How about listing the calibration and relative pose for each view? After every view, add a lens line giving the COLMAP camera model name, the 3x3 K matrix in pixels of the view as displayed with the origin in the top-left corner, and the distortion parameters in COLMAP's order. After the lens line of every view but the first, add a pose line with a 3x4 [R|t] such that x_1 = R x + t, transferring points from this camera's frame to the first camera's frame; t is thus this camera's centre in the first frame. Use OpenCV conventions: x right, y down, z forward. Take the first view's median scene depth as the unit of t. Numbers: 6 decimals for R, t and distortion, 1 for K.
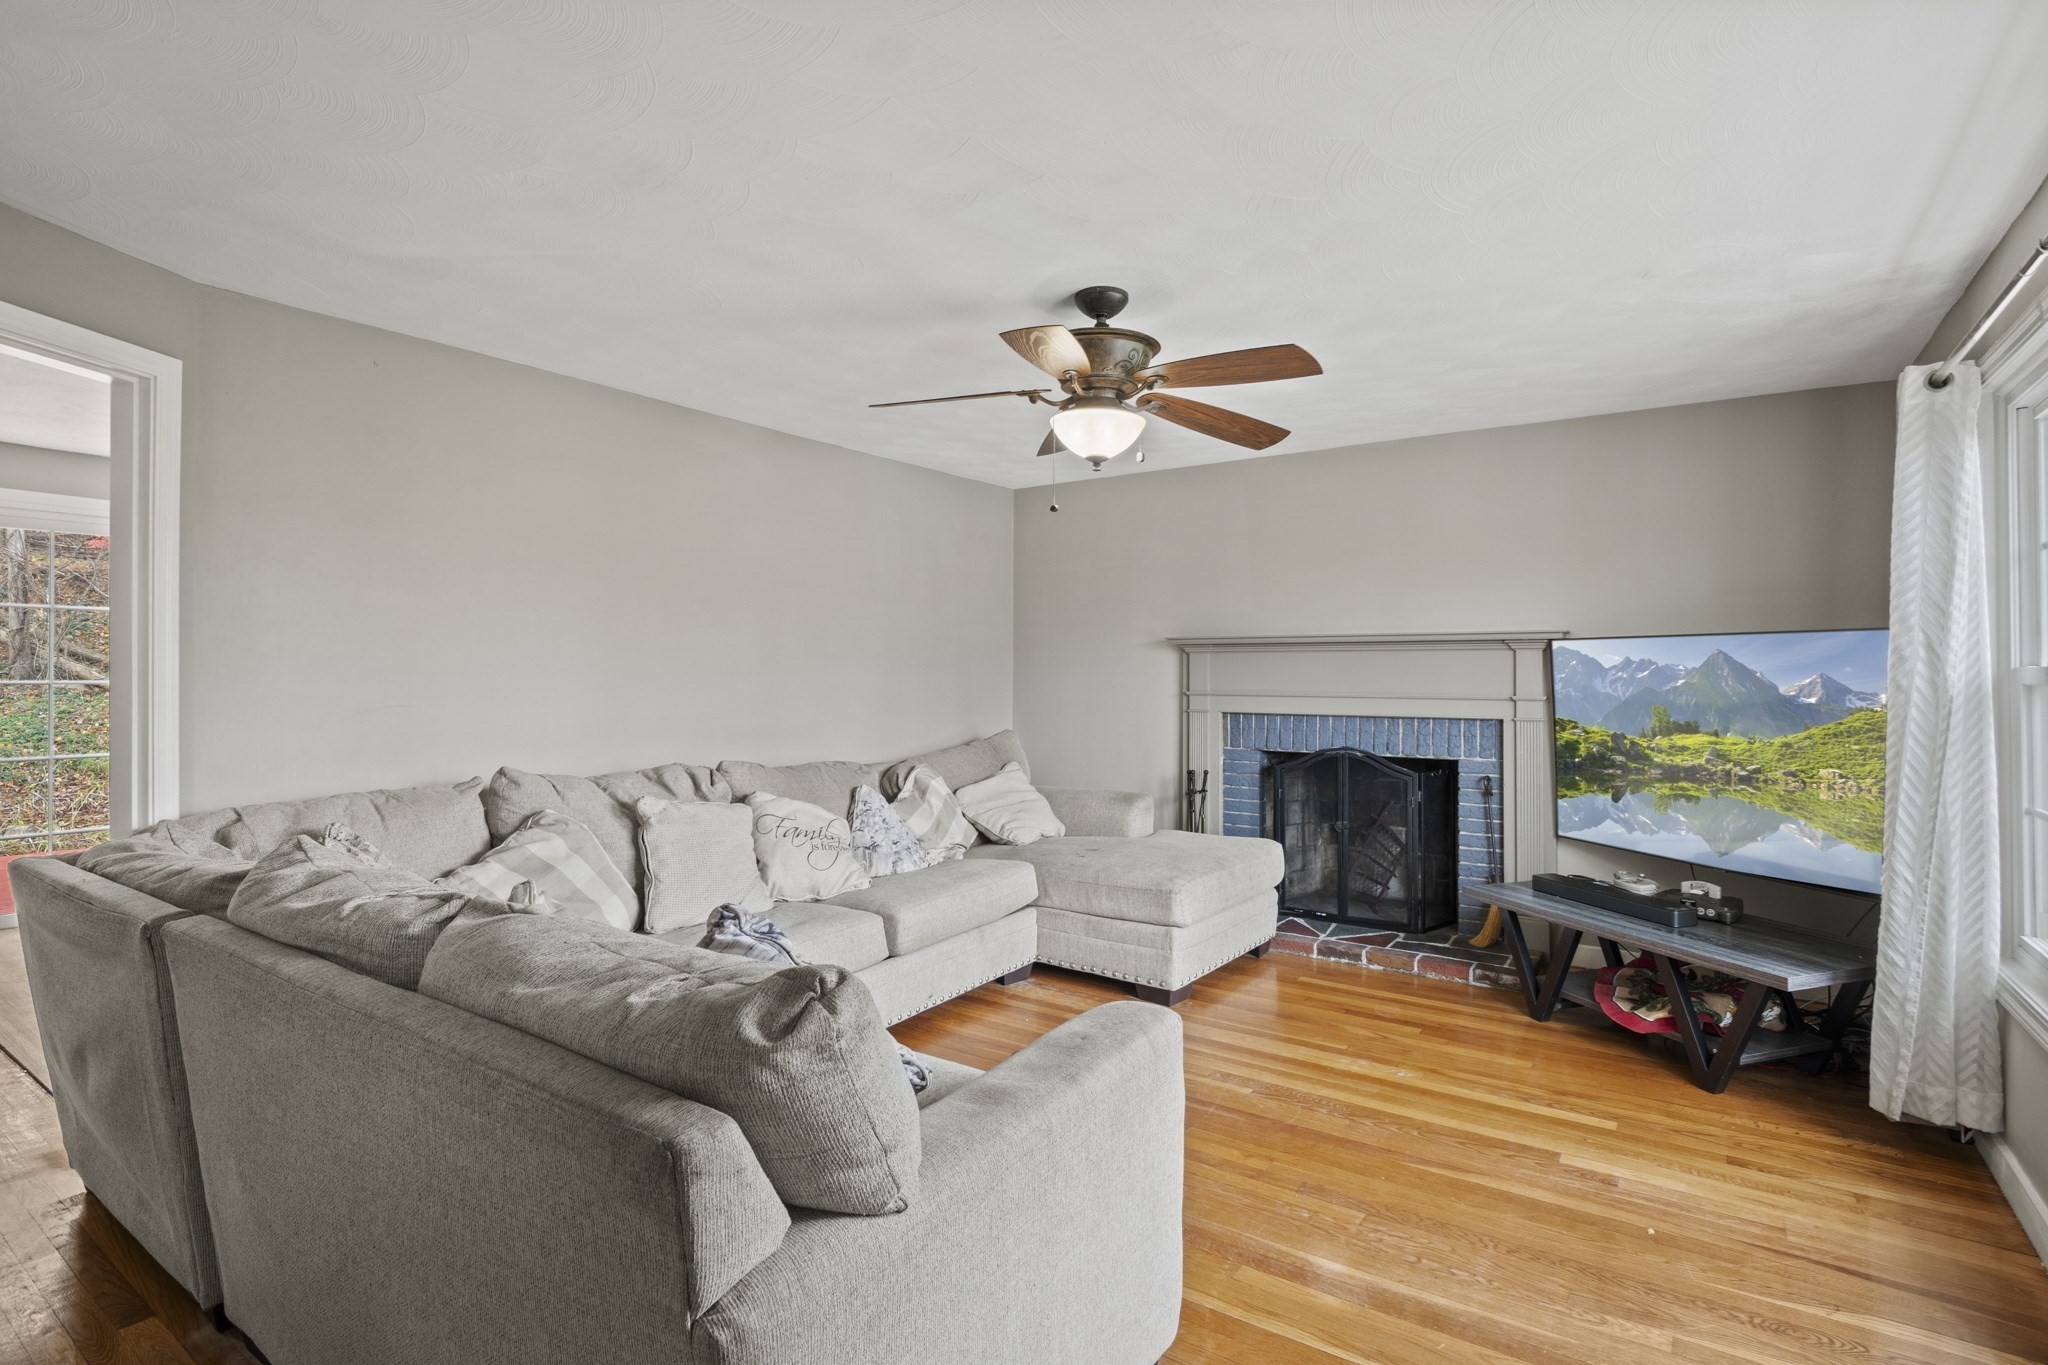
lens RADIAL K [[1002.4, 0, 1008.6], [0, 1002.4, 669.0], [0, 0, 1]] dist [-0.009959, -0.002380]
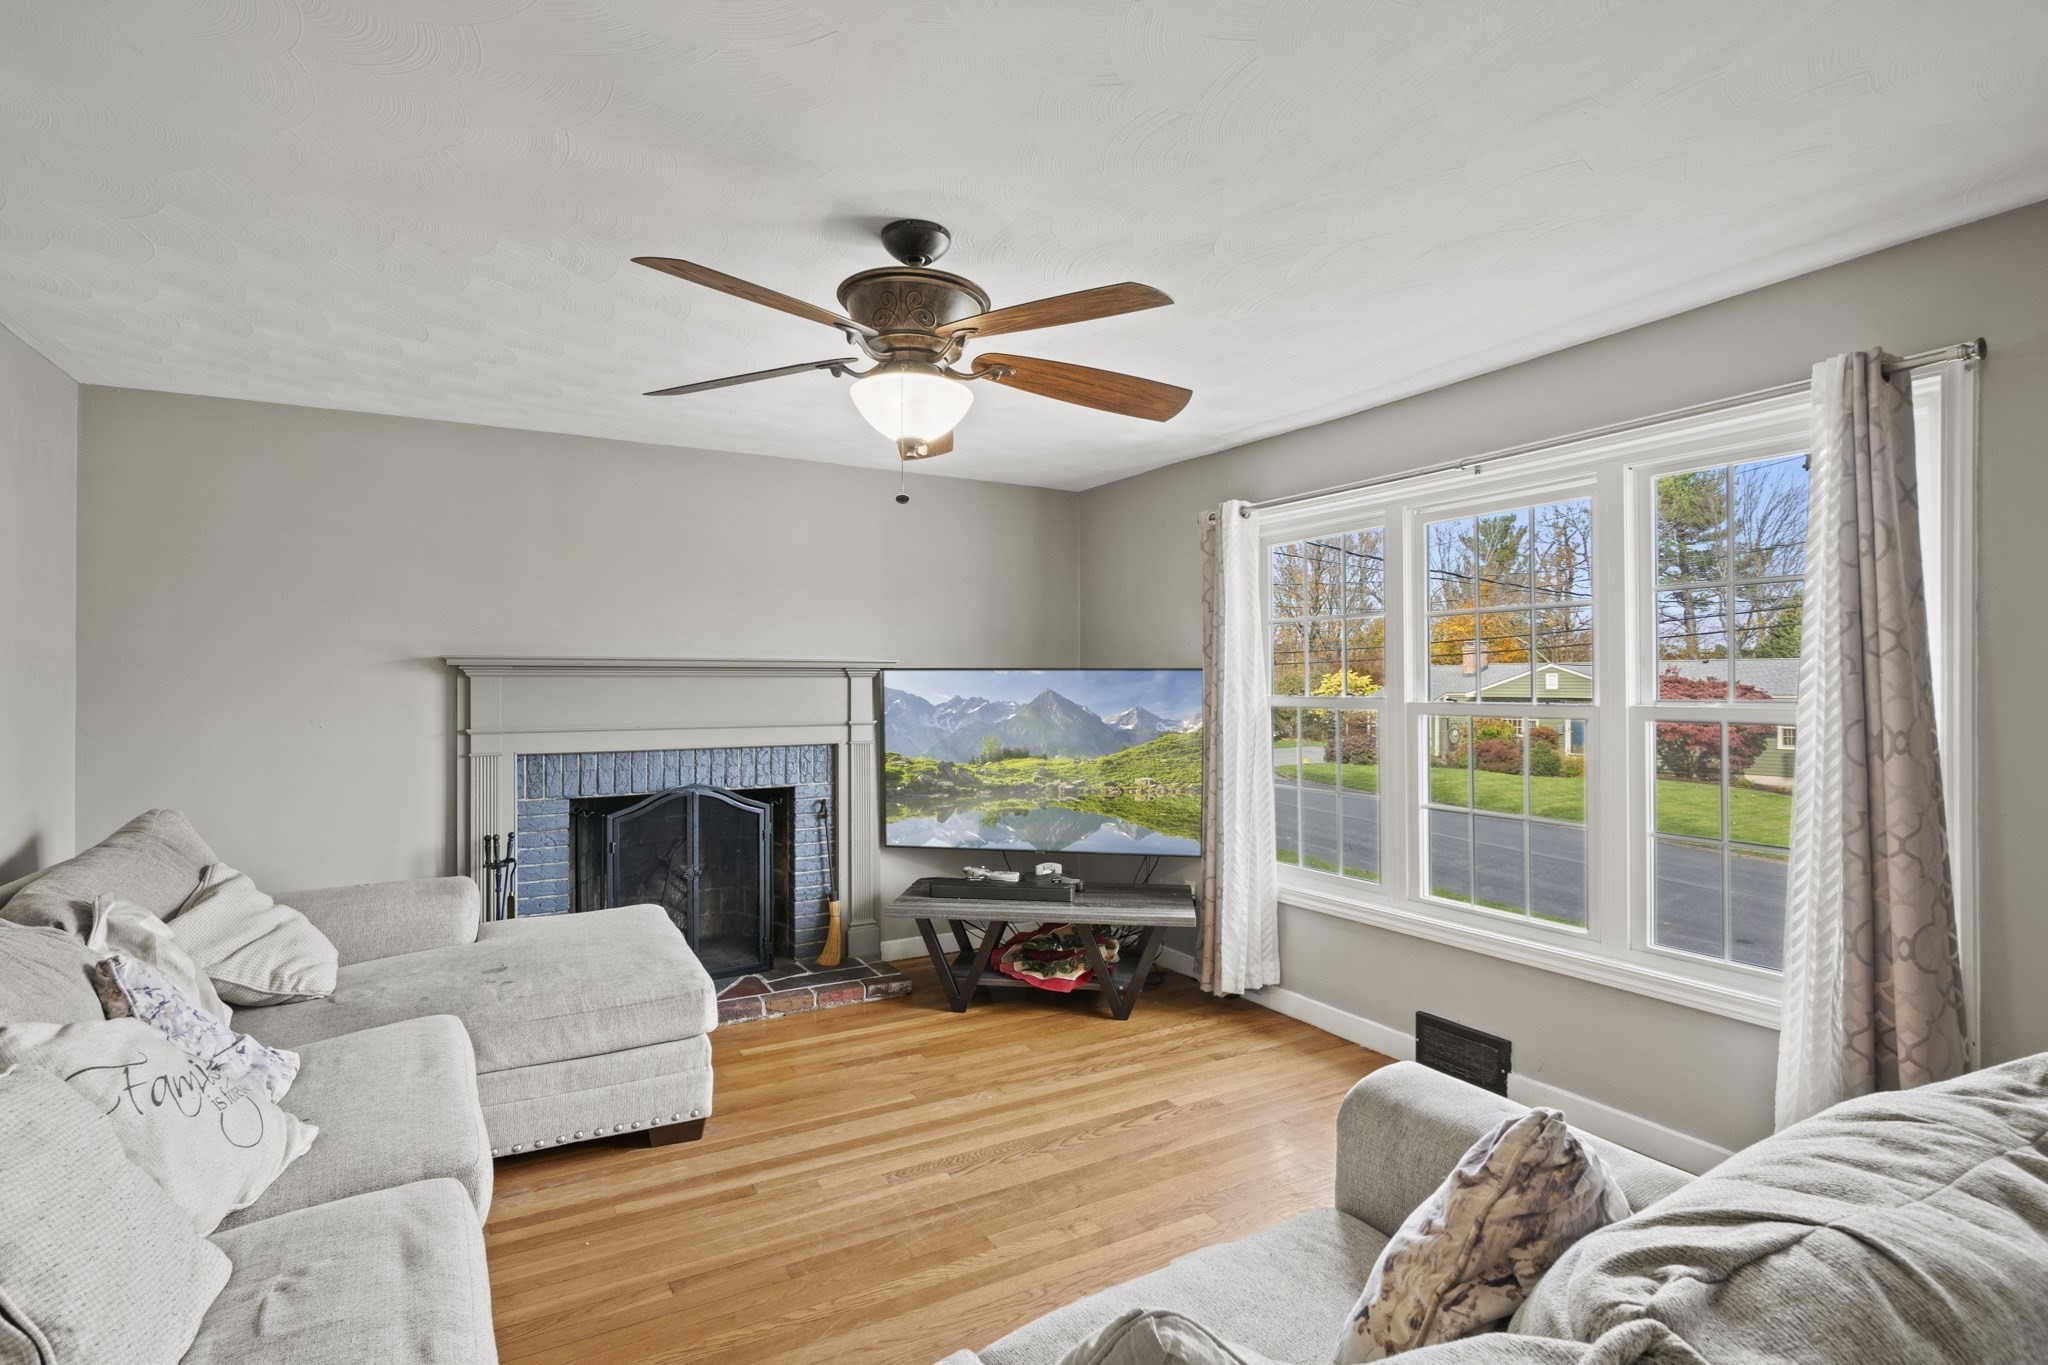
lens RADIAL K [[1002.4, 0, 1022.4], [0, 1002.4, 682.8], [0, 0, 1]] dist [-0.009959, -0.002380]
pose [[0.423907, -0.003937, 0.905697, -0.449682], [-0.000946, 0.999988, 0.004790, -0.022424], [-0.905705, -0.002888, 0.423898, 0.457334]]
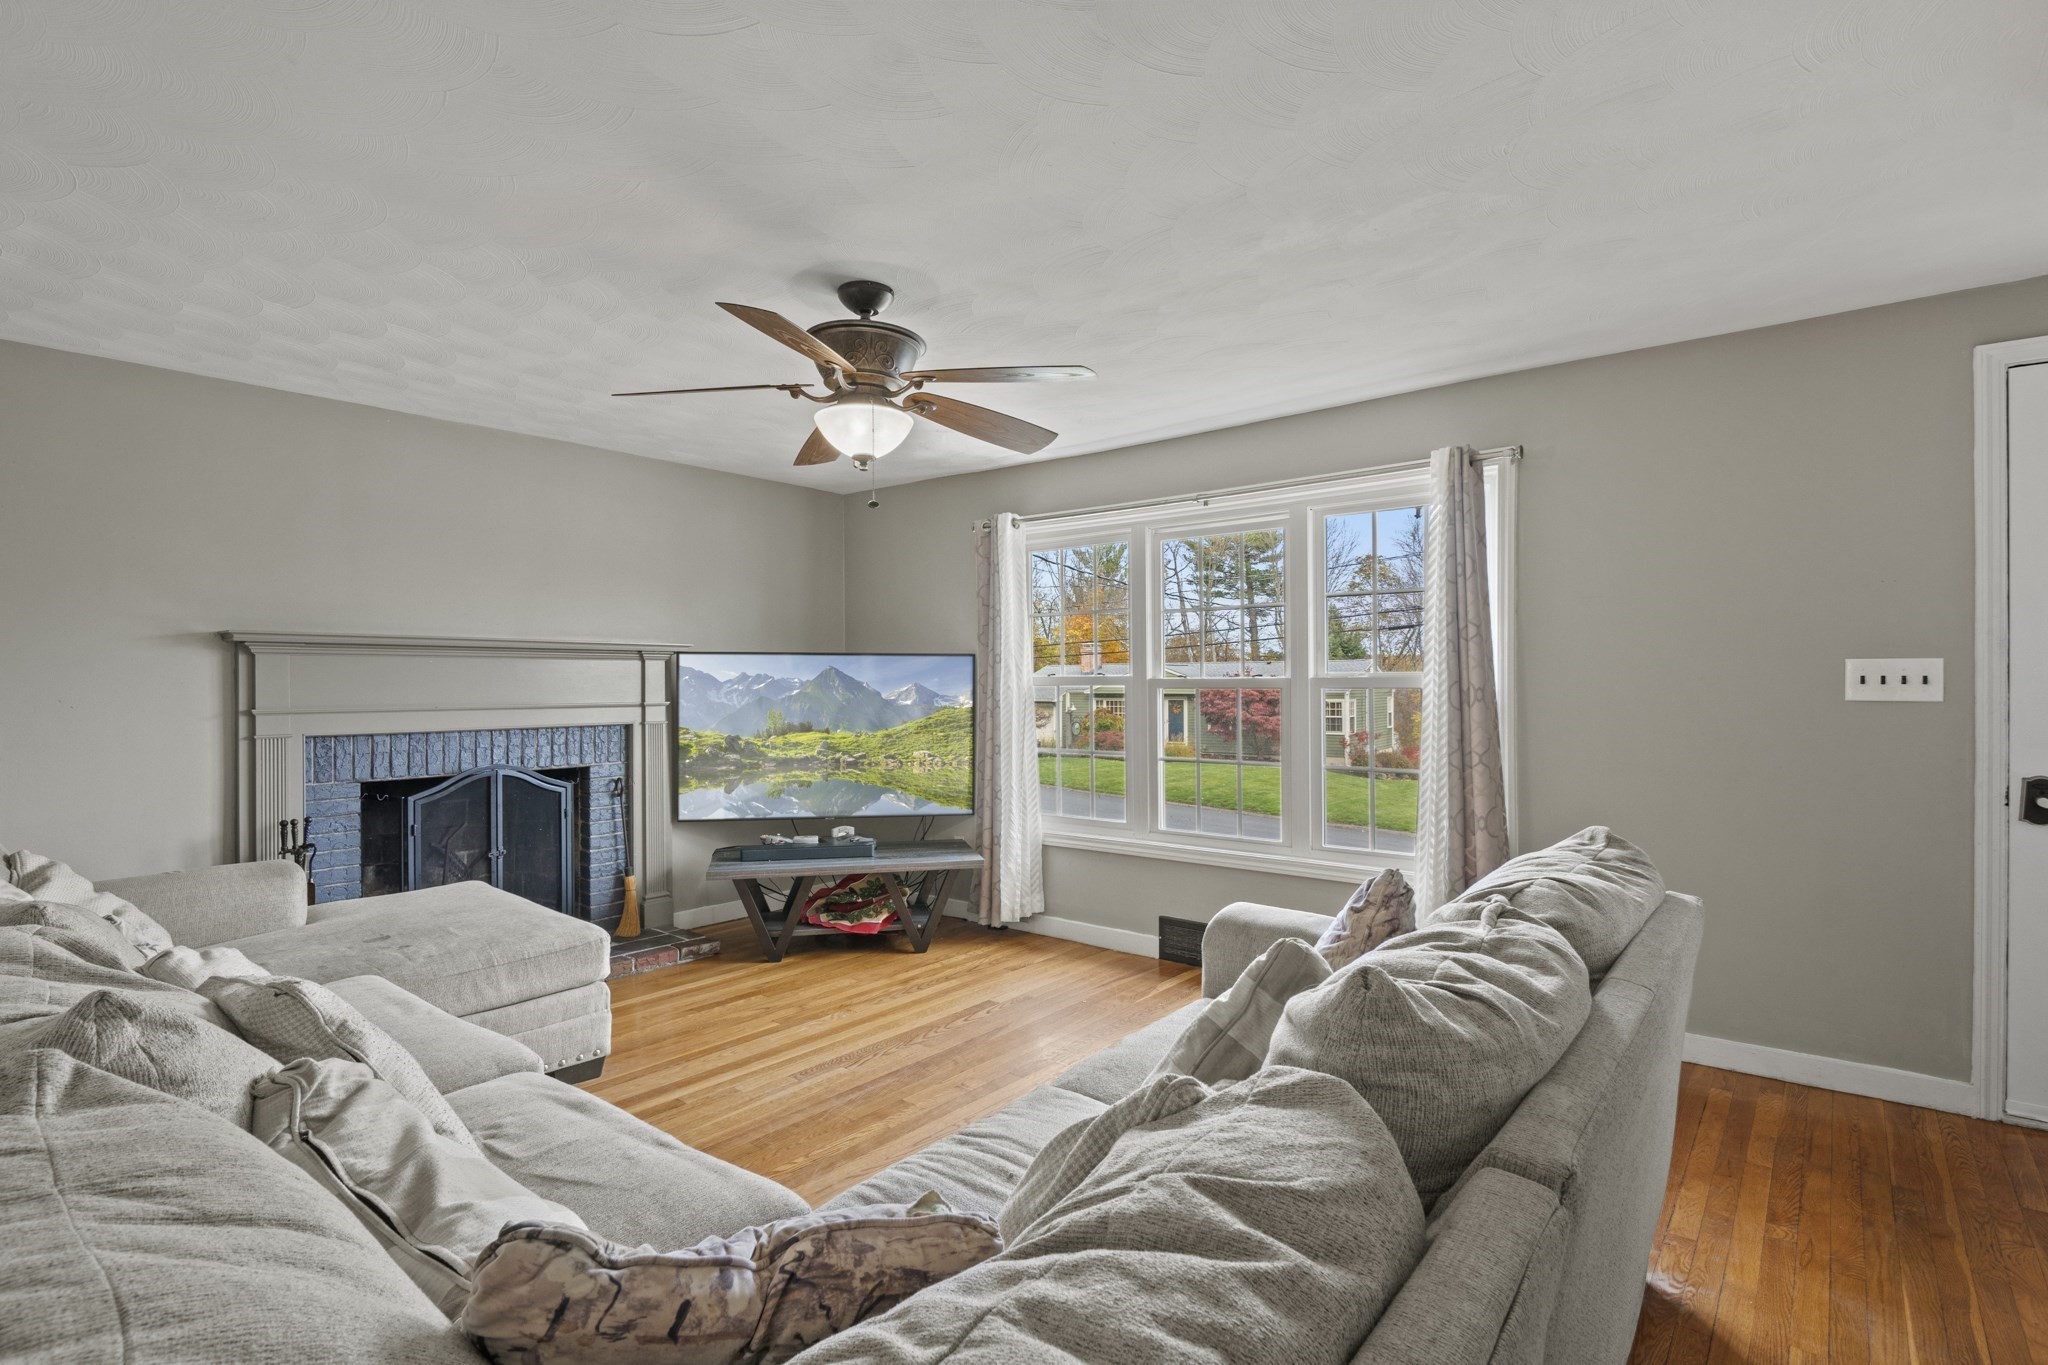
lens RADIAL K [[1002.4, 0, 1019.5], [0, 1002.4, 687.5], [0, 0, 1]] dist [-0.009959, -0.002380]
pose [[0.072327, -0.008578, 0.997344, -0.673524], [-0.000507, 0.999963, 0.008637, 0.001120], [-0.997381, -0.001130, 0.072320, 0.602840]]
